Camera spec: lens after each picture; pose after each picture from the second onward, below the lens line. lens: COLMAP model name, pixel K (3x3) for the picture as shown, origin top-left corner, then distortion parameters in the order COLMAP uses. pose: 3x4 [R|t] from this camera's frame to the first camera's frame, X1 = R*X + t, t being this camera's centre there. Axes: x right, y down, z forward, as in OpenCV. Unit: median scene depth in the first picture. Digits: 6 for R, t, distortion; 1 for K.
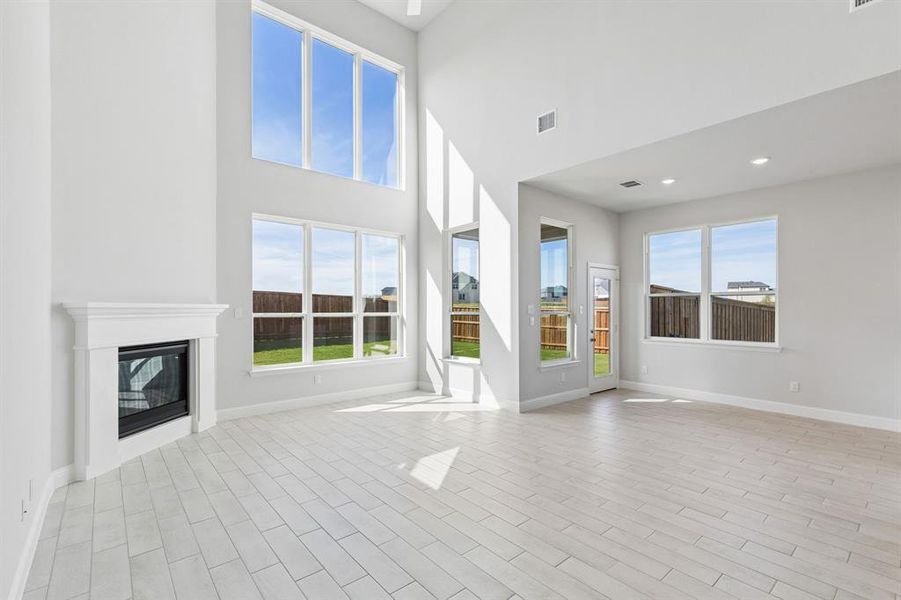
lens RADIAL K [[404.2, 0, 451.9], [0, 404.2, 304.4], [0, 0, 1]] dist [0.010392, -0.000067]
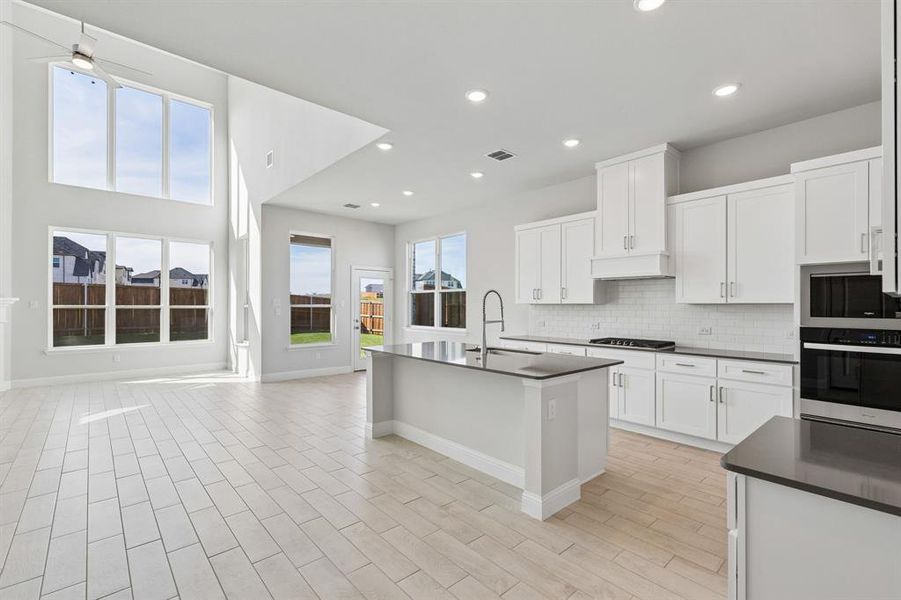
lens RADIAL K [[404.2, 0, 451.9], [0, 404.2, 304.4], [0, 0, 1]] dist [0.010392, -0.000067]
pose [[0.999833, 0.003168, 0.018004, 0.624272], [-0.003309, 0.999964, 0.007778, 0.004936], [-0.017979, -0.007836, 0.999808, -0.251635]]
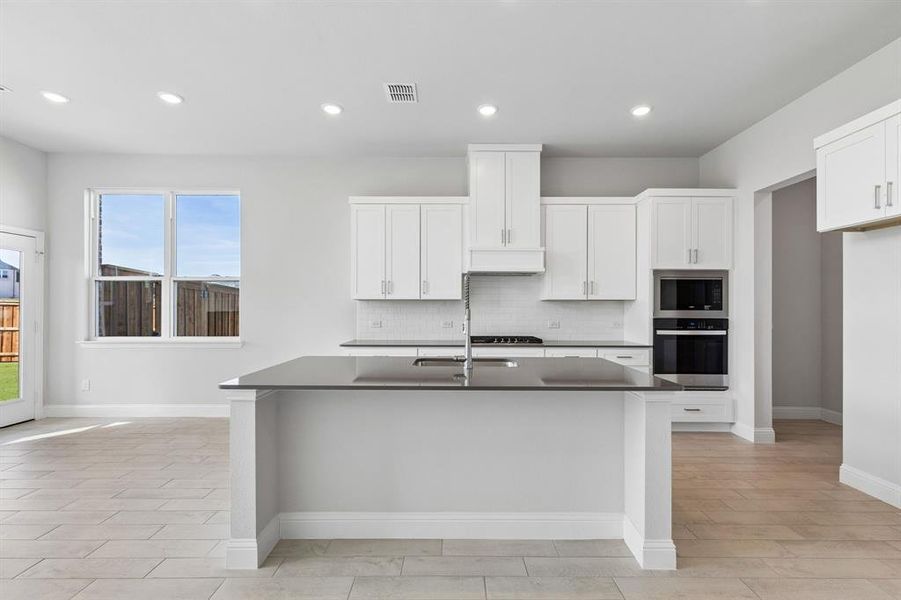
lens RADIAL K [[407.4, 0, 452.2], [0, 407.4, 305.8], [0, 0, 1]] dist [0.009512, -0.000125]
pose [[0.647235, 0.003063, 0.762284, 0.365036], [-0.010409, 0.999934, 0.004821, 0.016143], [-0.762219, -0.011055, 0.647225, 0.072343]]
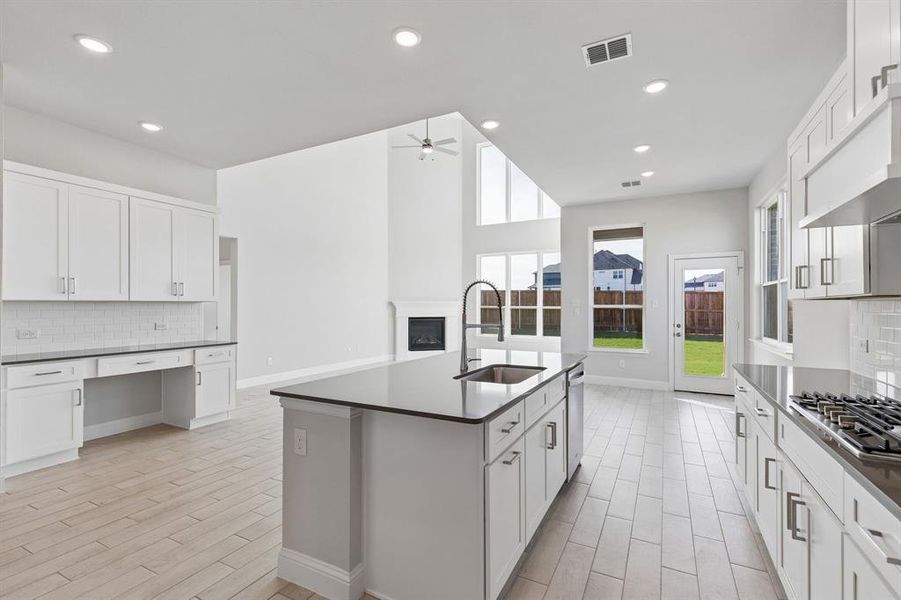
lens RADIAL K [[404.2, 0, 451.9], [0, 404.2, 304.4], [0, 0, 1]] dist [0.010392, -0.000067]
pose [[0.362985, -0.003416, -0.931789, 1.061078], [0.007323, 0.999973, -0.000814, 0.012323], [0.931766, -0.006528, 0.363000, 0.155496]]
